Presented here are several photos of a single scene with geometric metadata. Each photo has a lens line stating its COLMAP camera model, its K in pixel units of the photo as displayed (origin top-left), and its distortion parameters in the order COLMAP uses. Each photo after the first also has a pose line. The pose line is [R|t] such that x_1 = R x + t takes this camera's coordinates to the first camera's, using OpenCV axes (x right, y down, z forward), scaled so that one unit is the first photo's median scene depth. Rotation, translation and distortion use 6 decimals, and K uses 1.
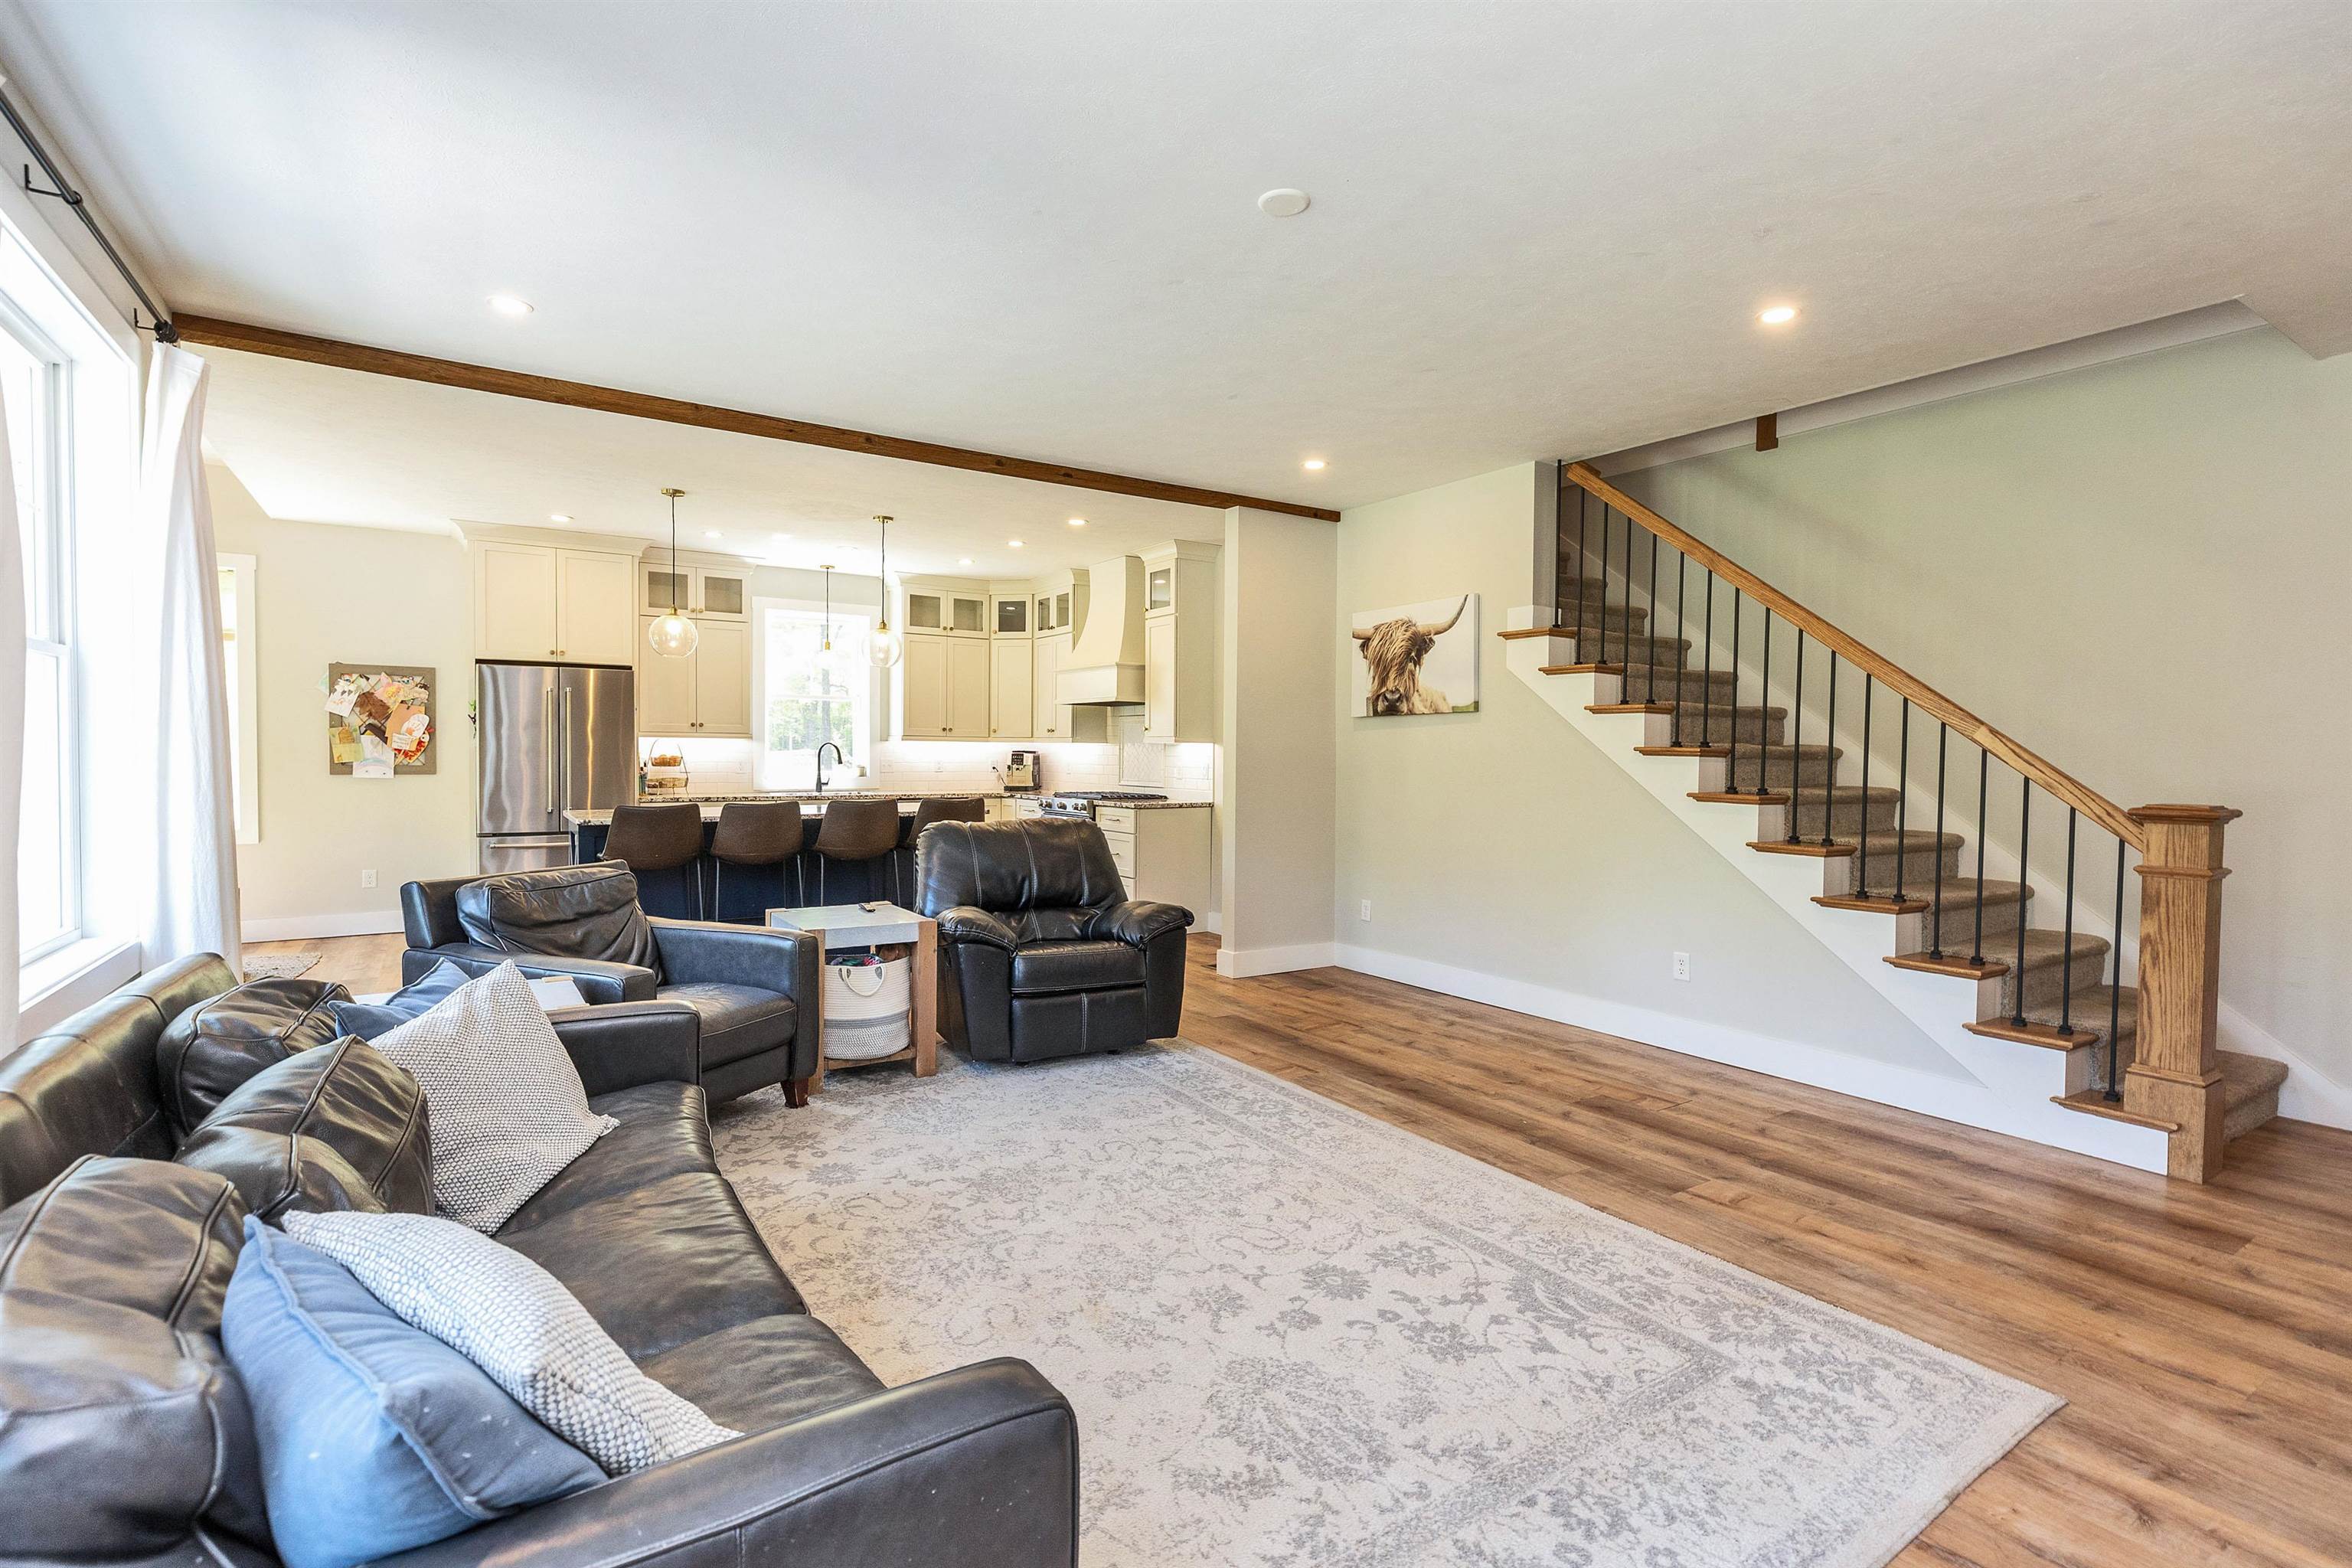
lens RADIAL K [[1105.5, 0, 1176.0], [0, 1105.5, 784.0], [0, 0, 1]] dist [0.013840, 0.000168]
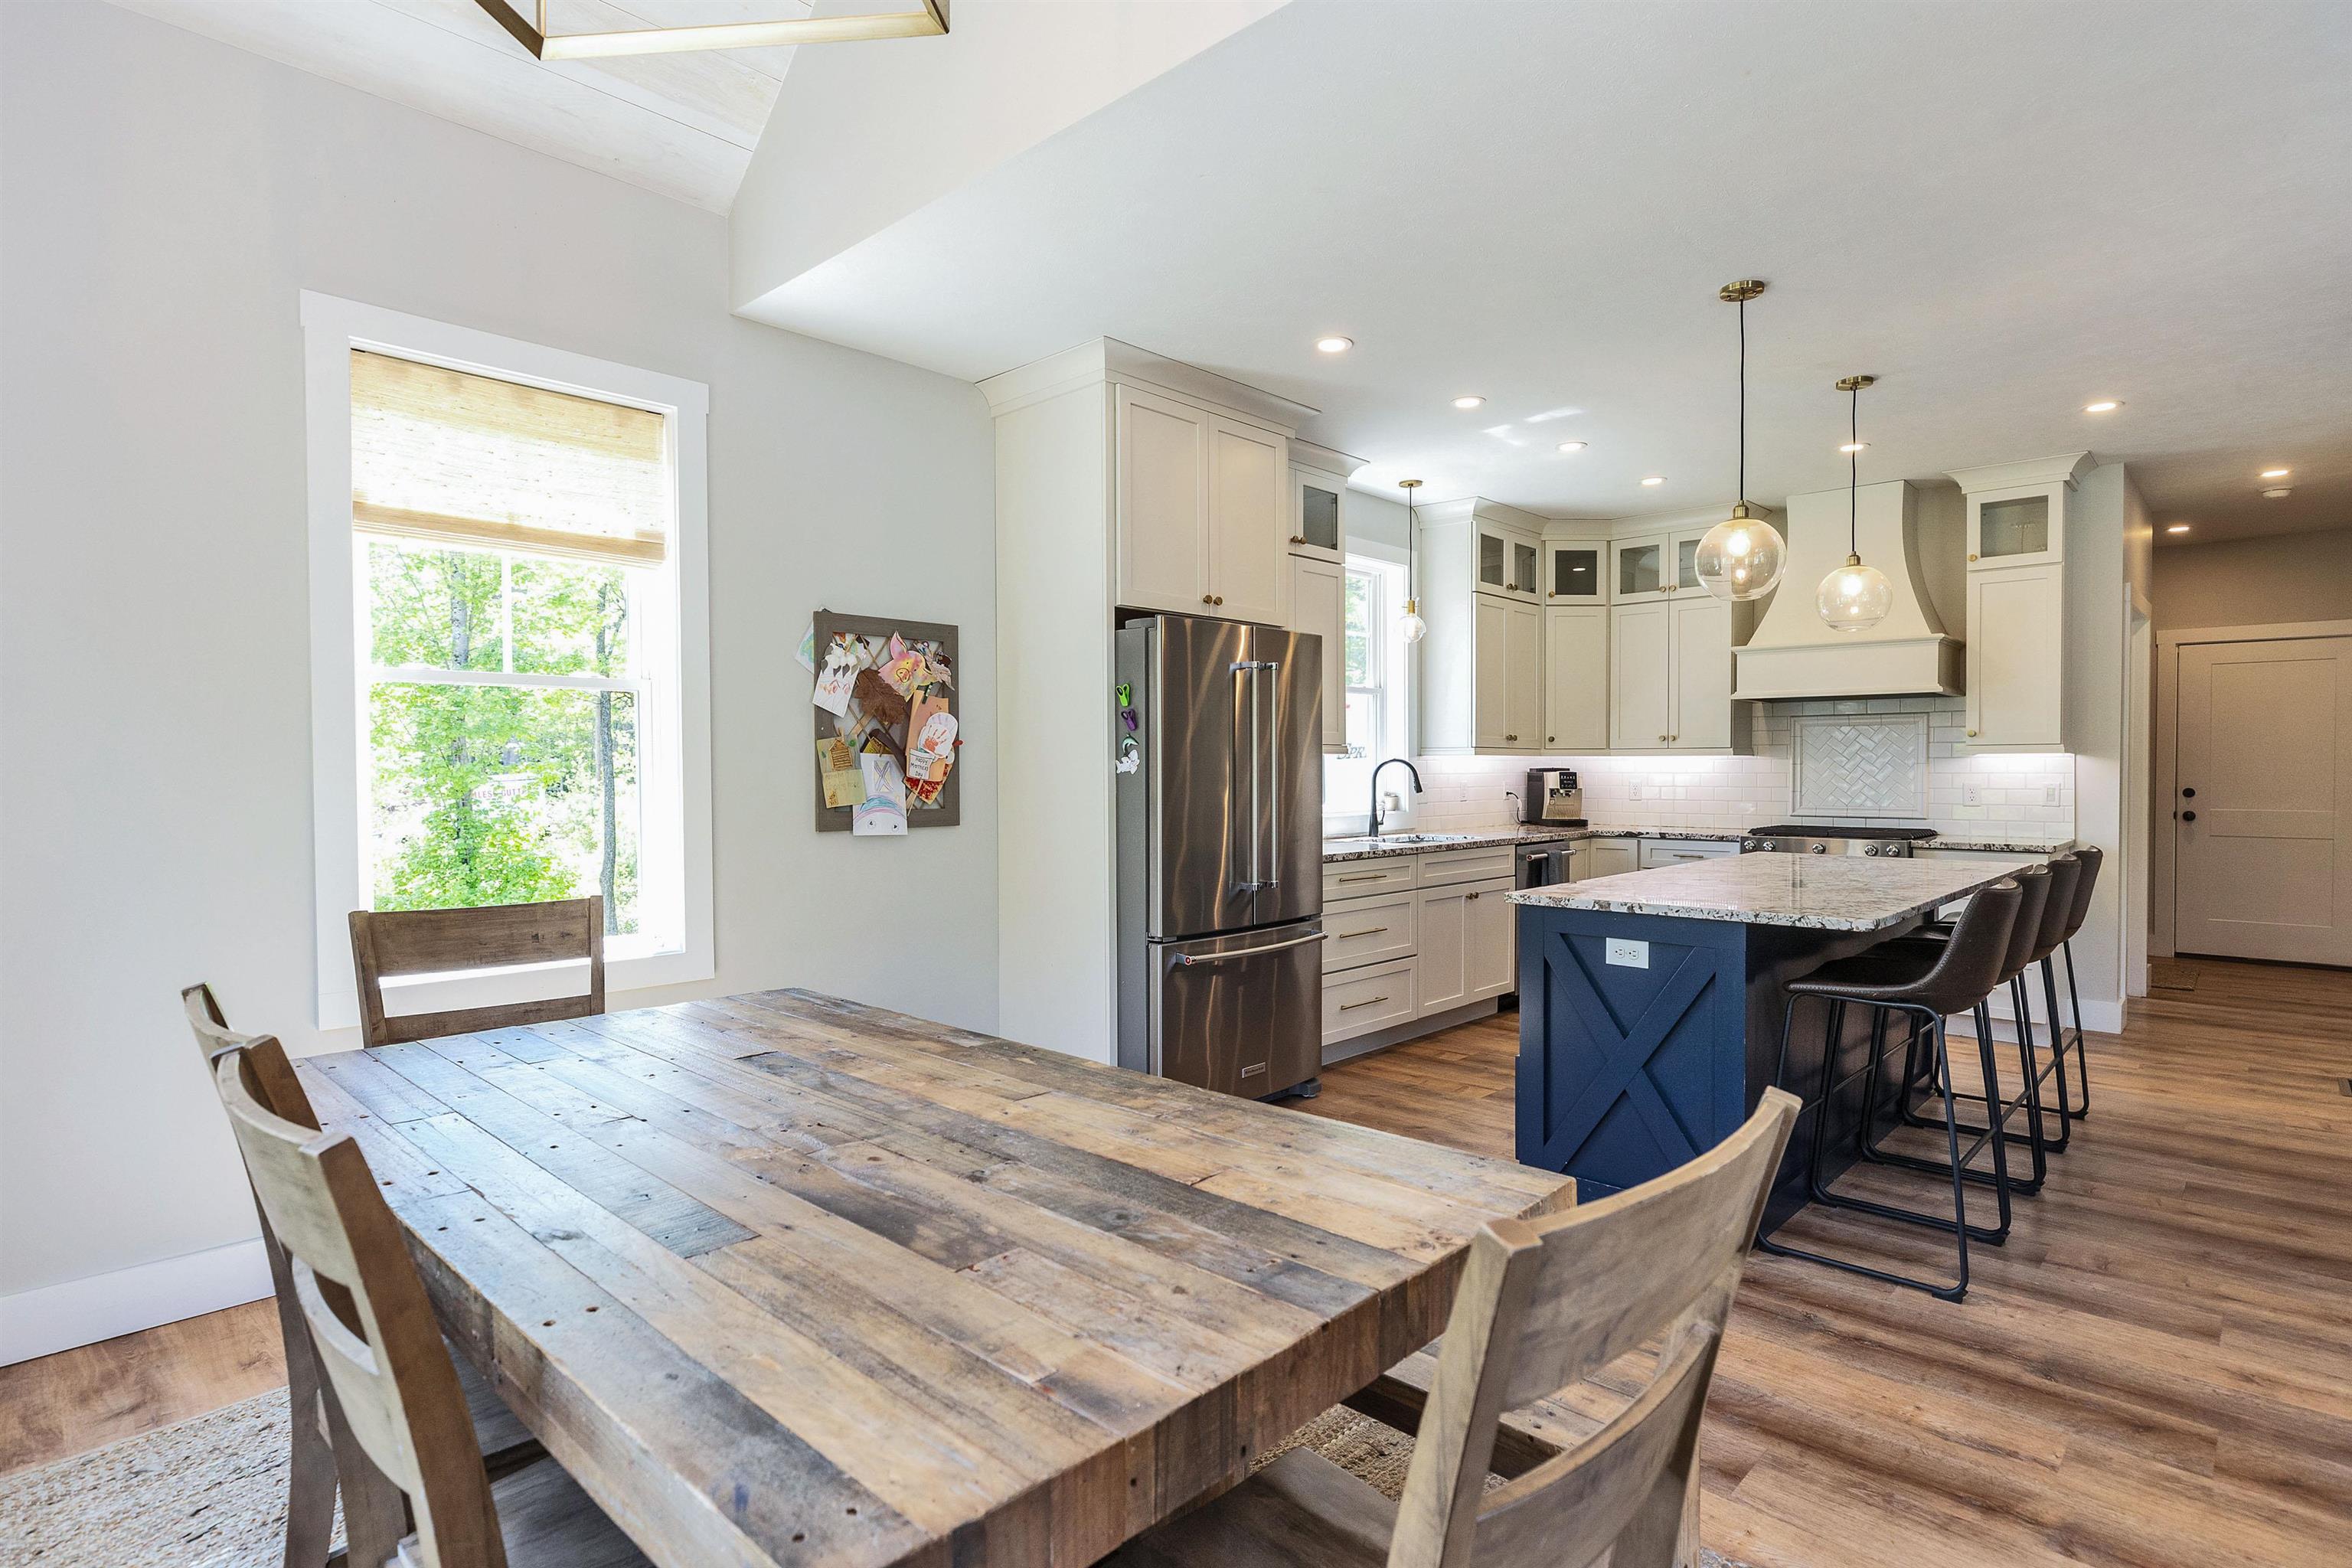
lens RADIAL K [[1192.8, 0, 1174.2], [0, 1192.8, 783.2], [0, 0, 1]] dist [-0.003594, 0.000858]
pose [[0.972029, -0.015134, 0.234371, -0.718592], [0.018325, 0.999767, -0.011441, -0.021012], [-0.234143, 0.015416, 0.972080, 0.431505]]
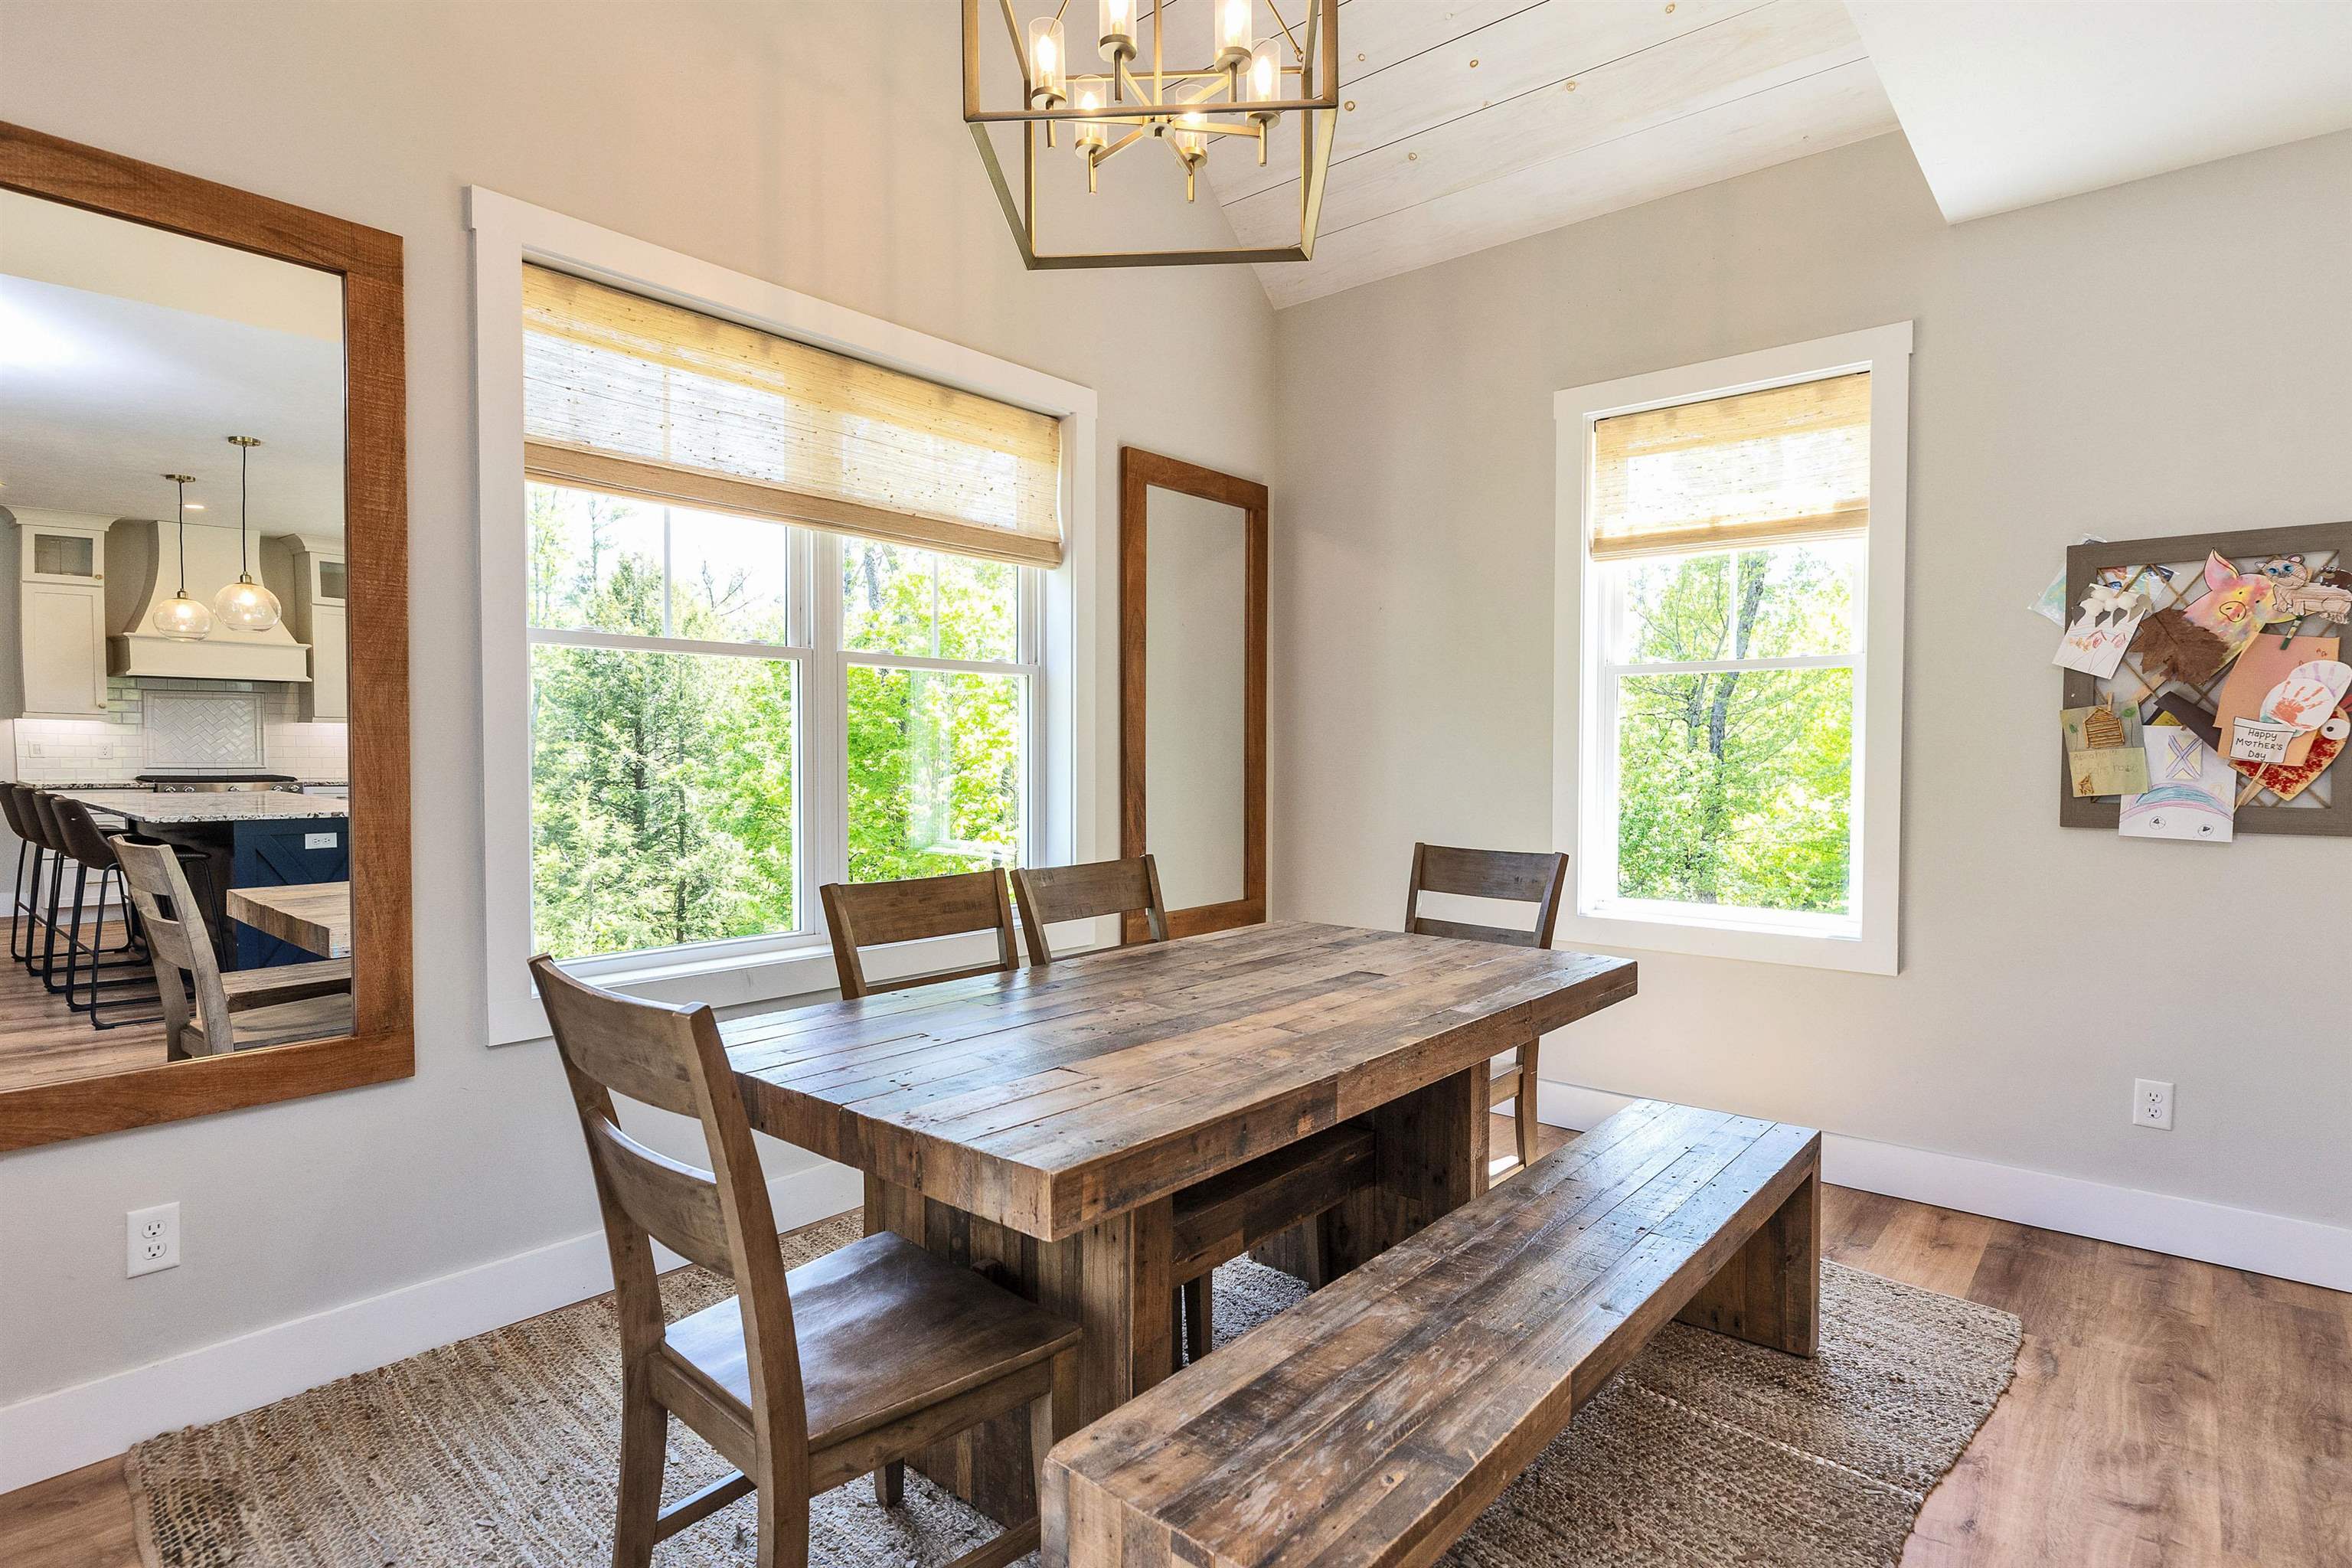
lens RADIAL K [[1192.8, 0, 1174.2], [0, 1192.8, 783.2], [0, 0, 1]] dist [-0.003594, 0.000858]
pose [[0.290827, 0.015424, -0.956651, -0.438964], [-0.023877, 0.999676, 0.008859, -0.019851], [0.956478, 0.020265, 0.291101, 0.565404]]
